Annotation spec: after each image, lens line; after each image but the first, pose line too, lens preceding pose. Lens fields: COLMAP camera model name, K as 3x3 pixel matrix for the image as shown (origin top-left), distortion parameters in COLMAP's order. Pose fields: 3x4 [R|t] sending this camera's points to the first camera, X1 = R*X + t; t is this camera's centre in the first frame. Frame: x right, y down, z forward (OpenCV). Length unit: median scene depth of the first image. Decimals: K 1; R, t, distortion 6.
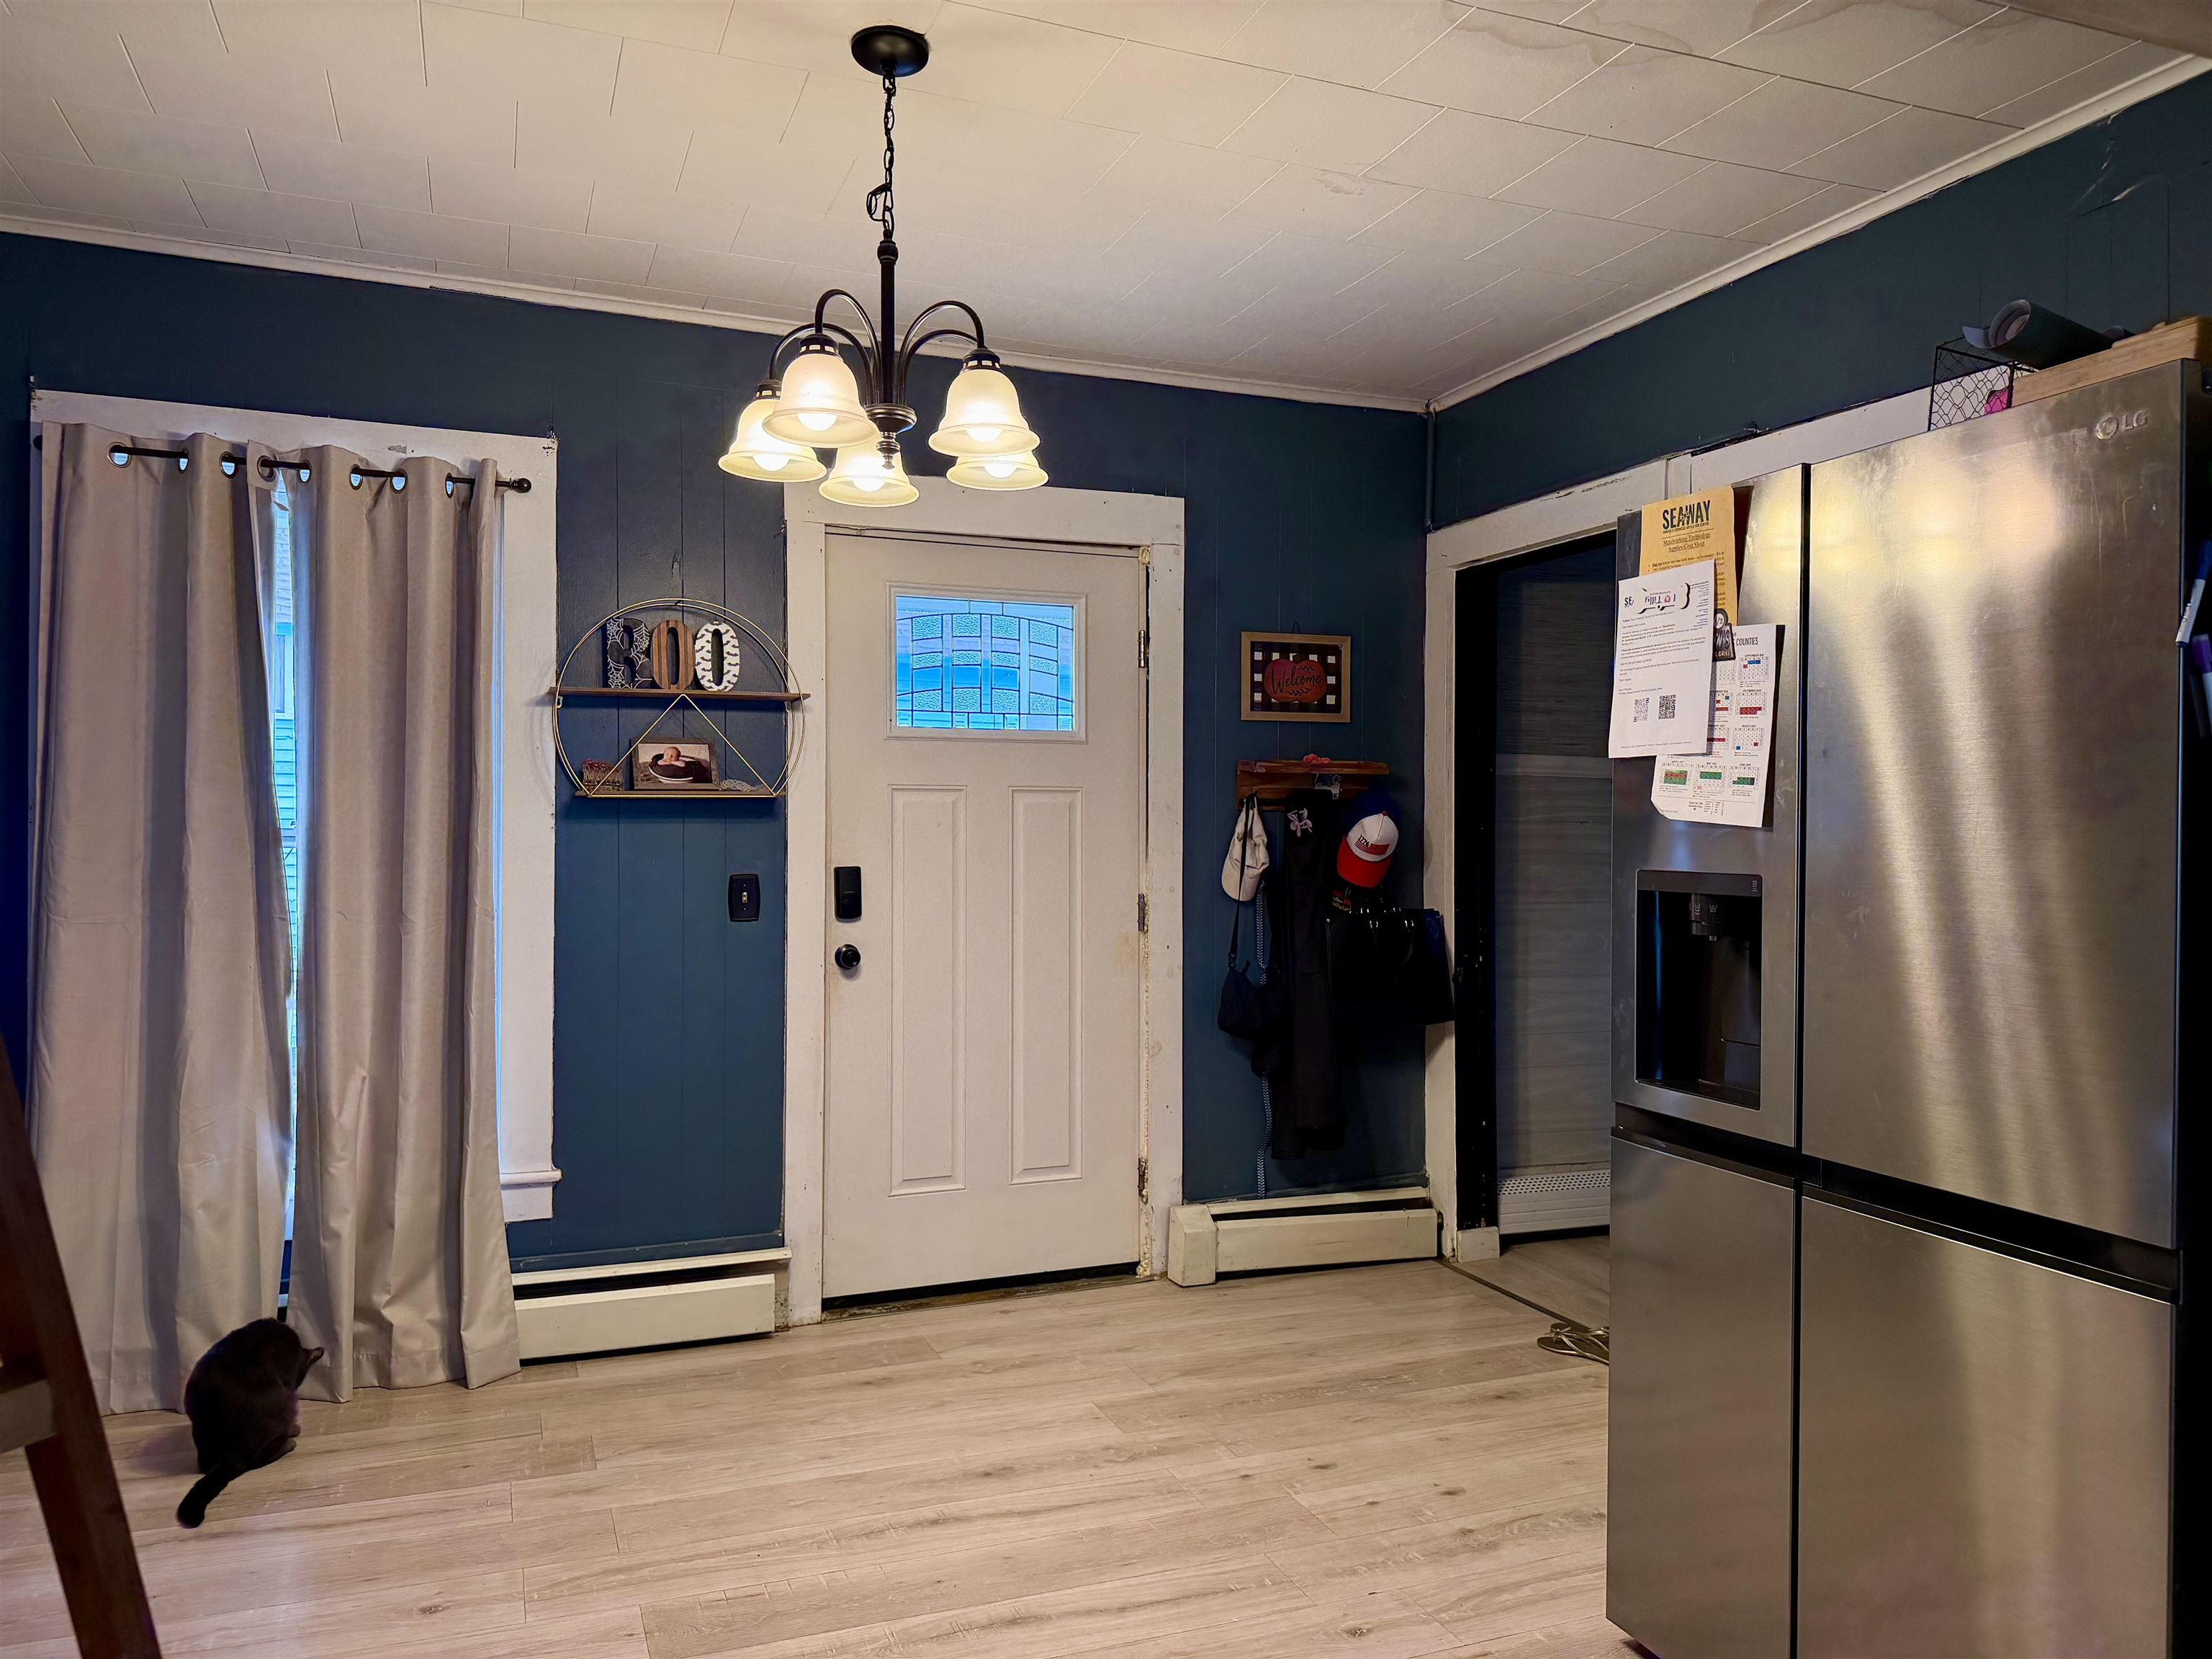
lens RADIAL K [[1549.0, 0, 1030.0], [0, 1549.0, 835.1], [0, 0, 1]] dist [0.072492, -0.104394]
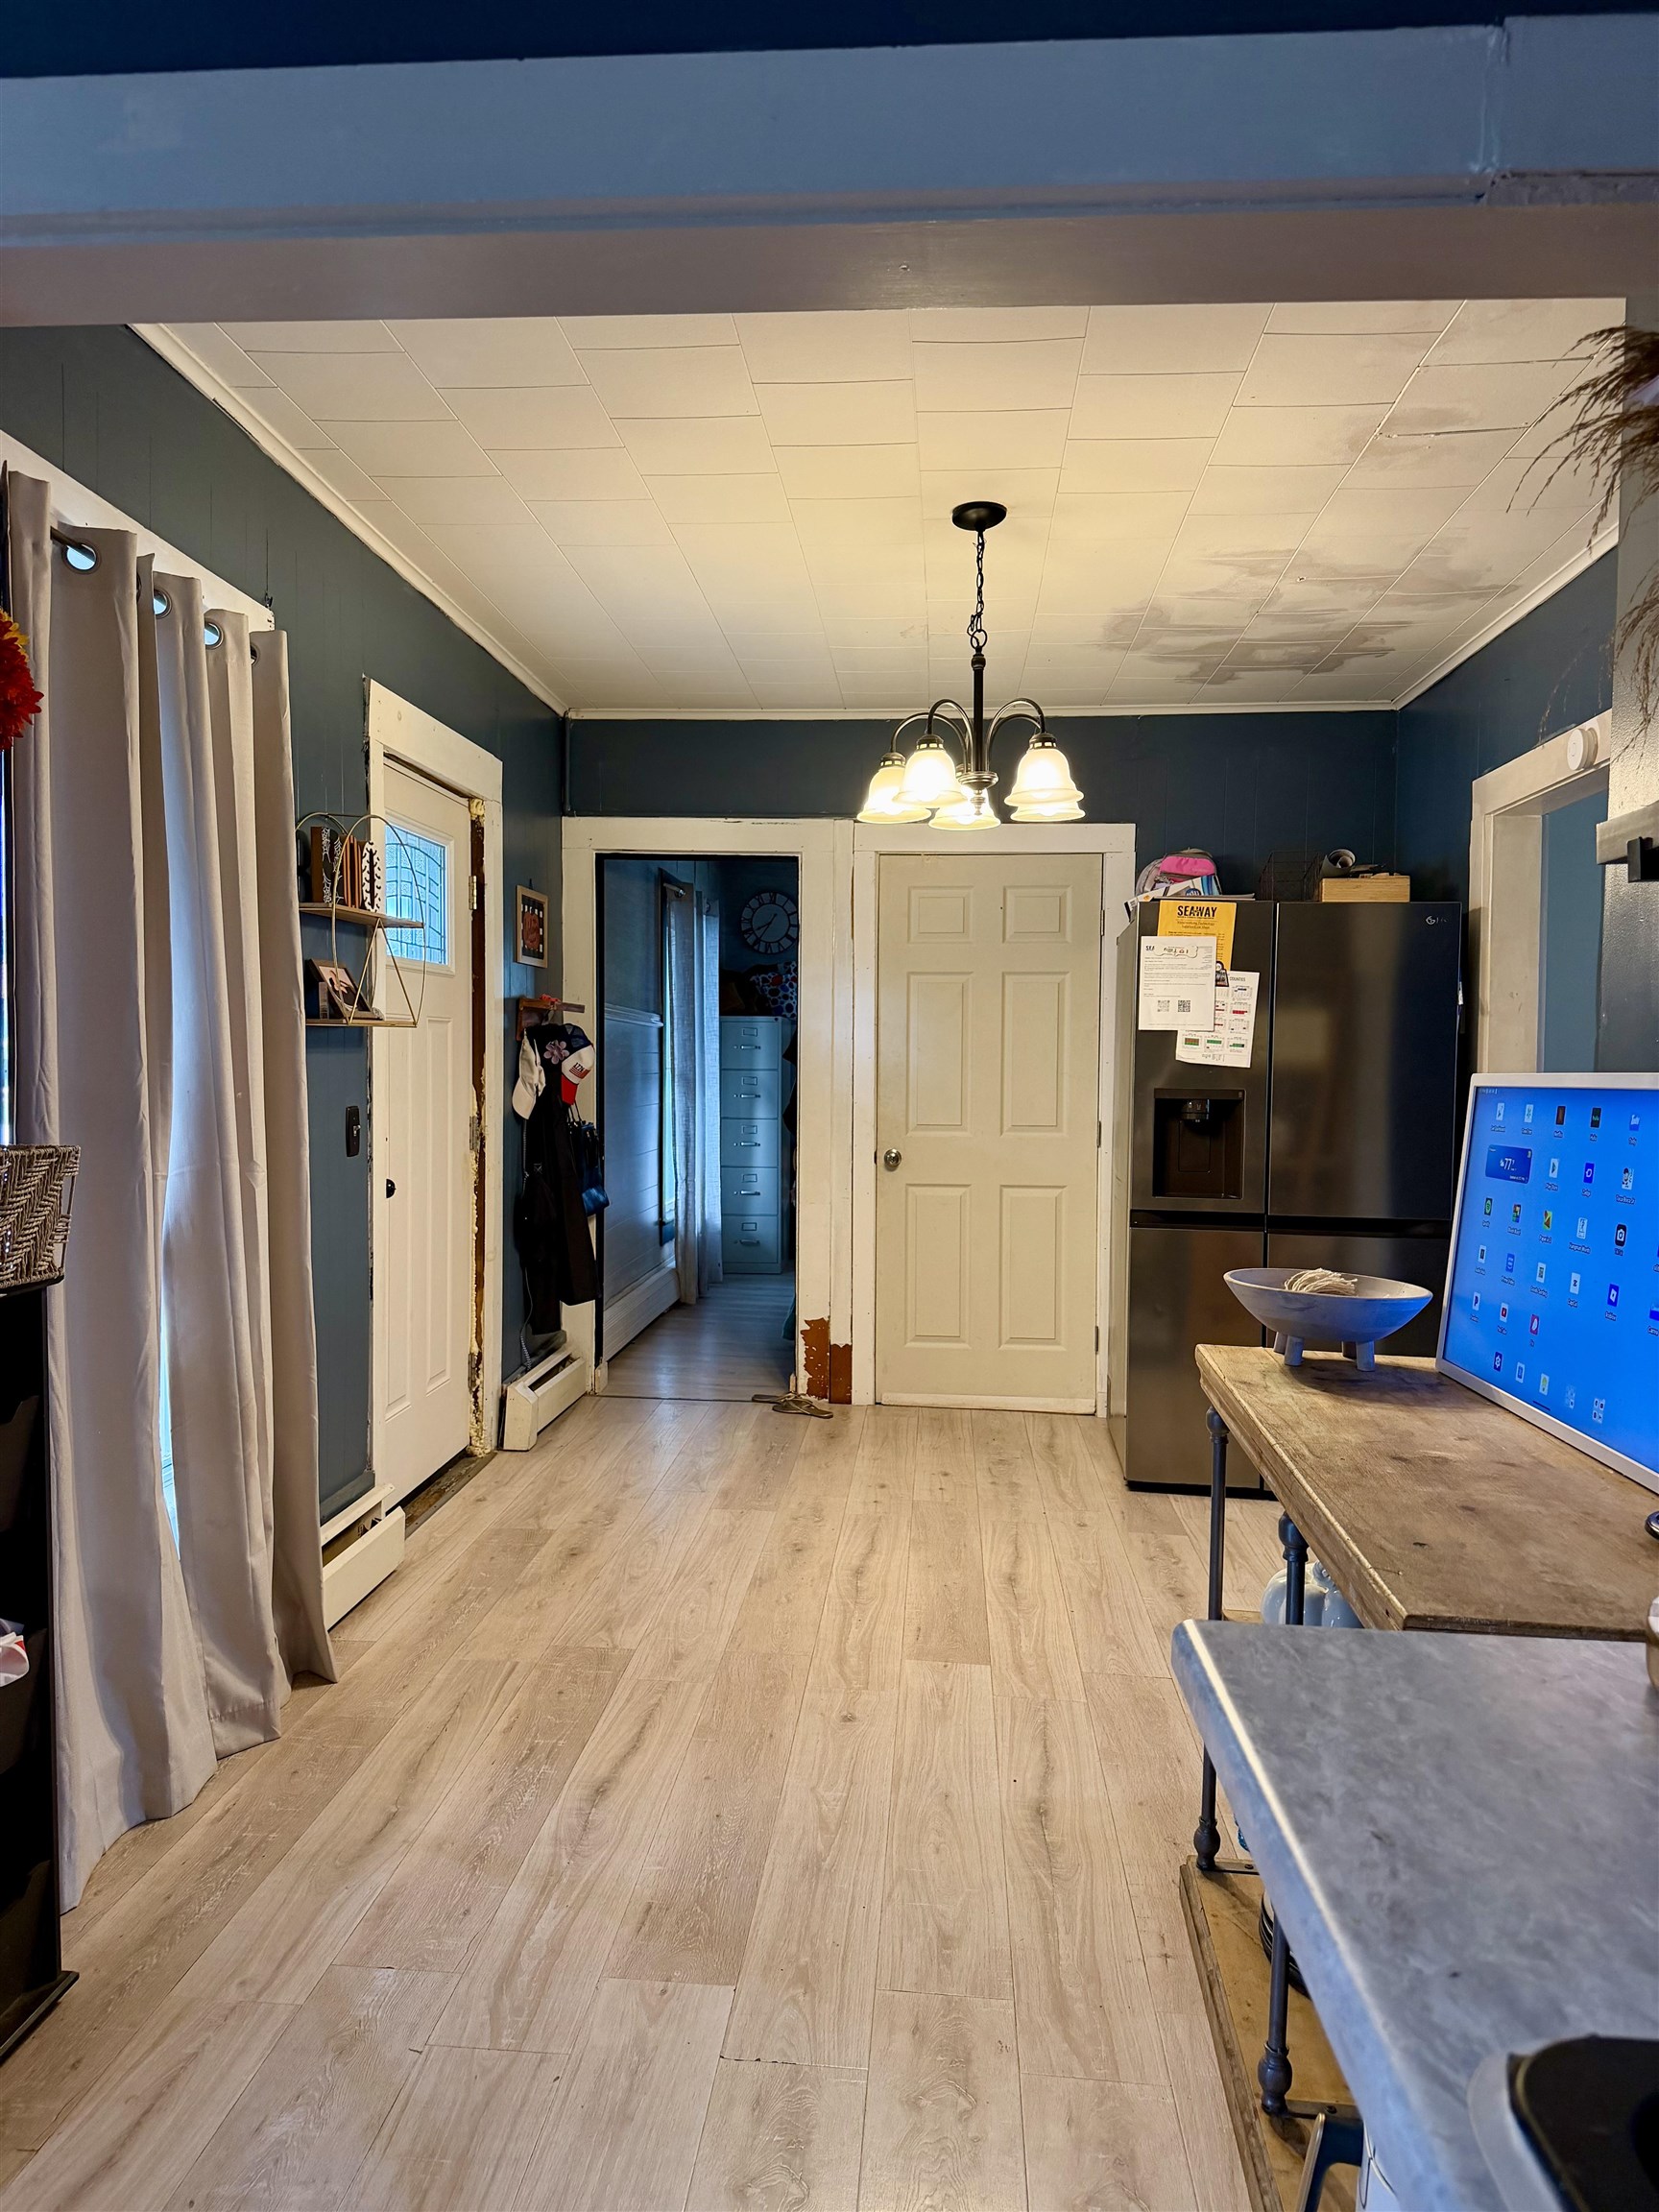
lens RADIAL K [[1549.0, 0, 842.0], [0, 1549.0, 1119.6], [0, 0, 1]] dist [0.072492, -0.104394]
pose [[0.428580, -0.035698, 0.902798, -1.210746], [-0.009990, 0.998971, 0.044244, -0.016012], [-0.903449, -0.027981, 0.427782, 0.418478]]
